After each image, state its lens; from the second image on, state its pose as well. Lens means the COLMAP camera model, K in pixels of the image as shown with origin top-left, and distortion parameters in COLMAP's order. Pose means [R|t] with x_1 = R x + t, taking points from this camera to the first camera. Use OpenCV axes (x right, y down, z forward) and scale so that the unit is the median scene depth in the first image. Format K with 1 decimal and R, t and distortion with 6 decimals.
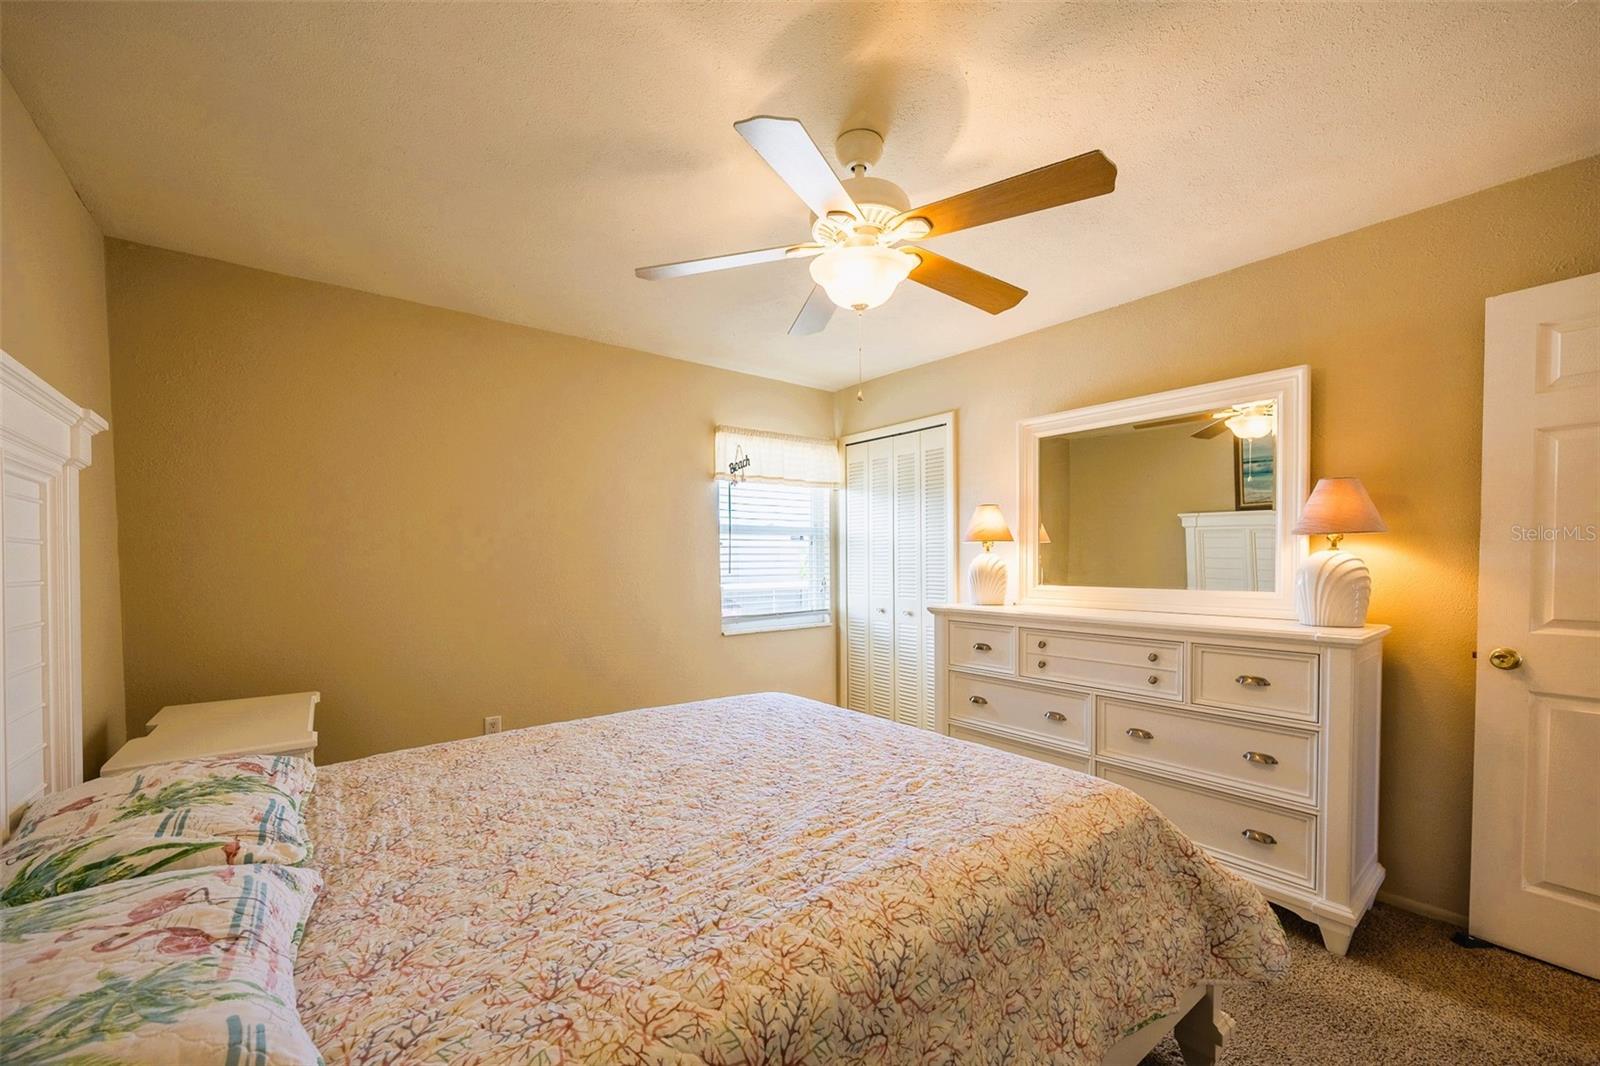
lens RADIAL K [[609.6, 0, 800.0], [0, 609.6, 533.0], [0, 0, 1]] dist [0.000032, 0.000164]
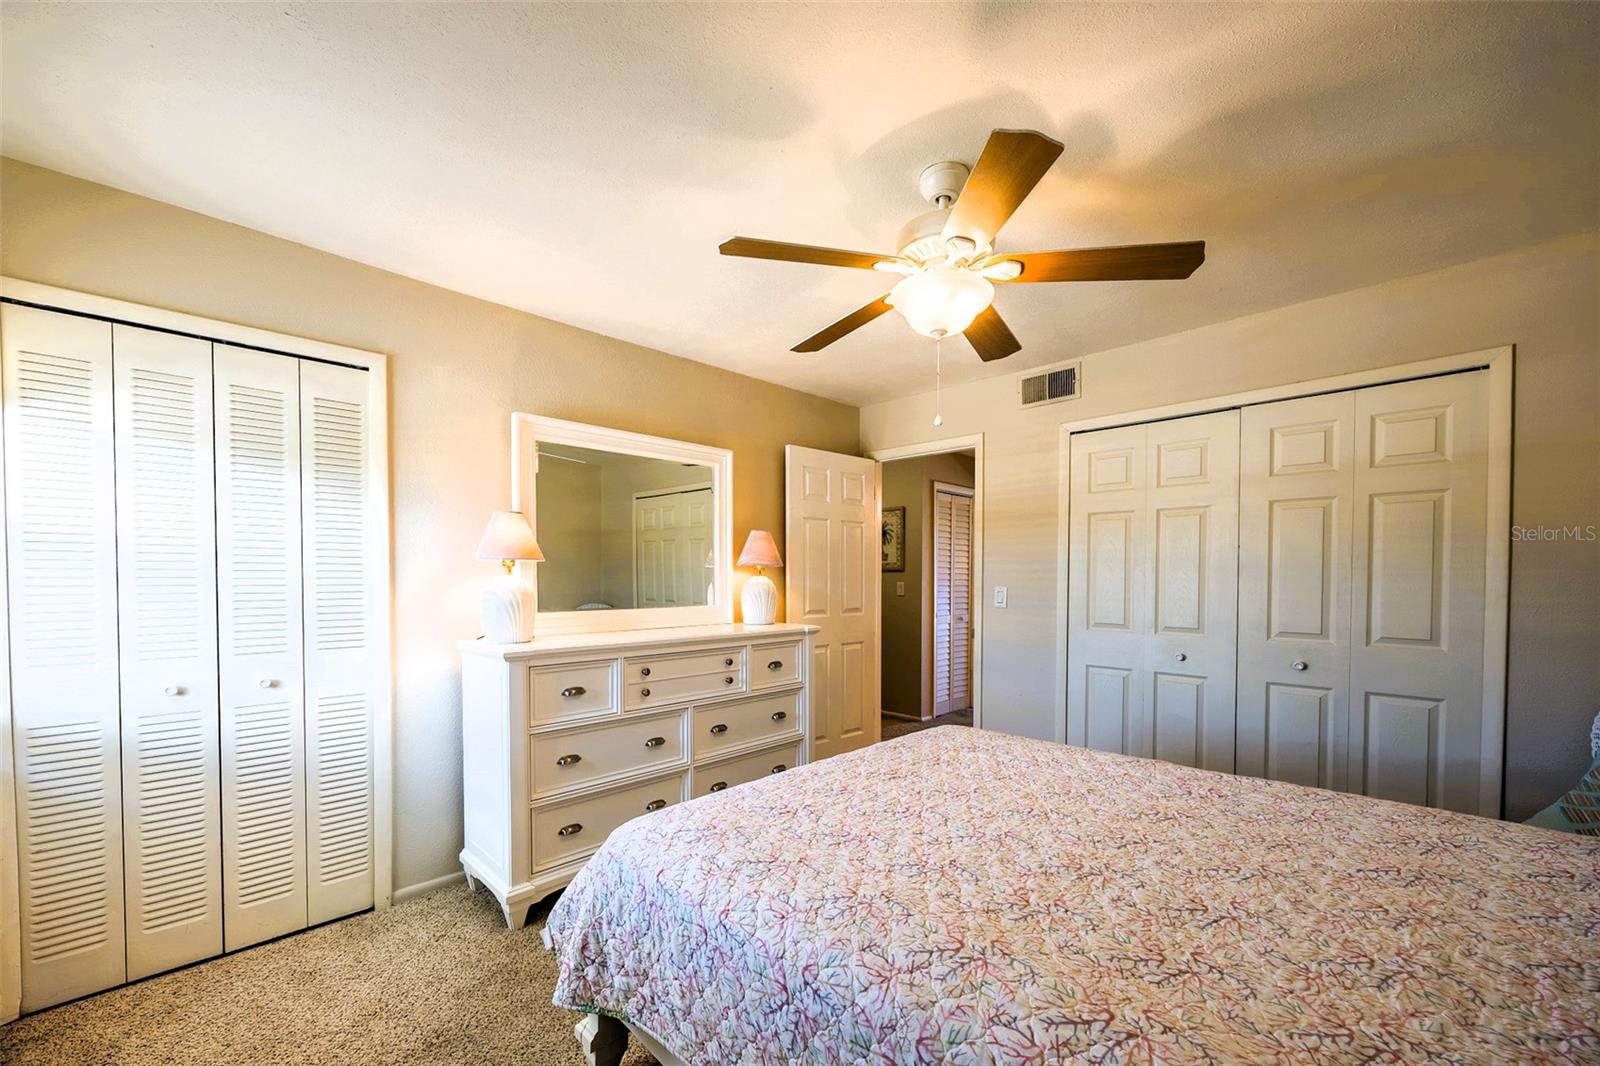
lens RADIAL K [[609.6, 0, 800.0], [0, 609.6, 533.0], [0, 0, 1]] dist [0.000032, 0.000164]
pose [[-0.074503, 0.094234, 0.992758, -0.580039], [-0.027997, 0.994935, -0.096542, 0.056238], [-0.996828, -0.034986, -0.071488, 0.847472]]
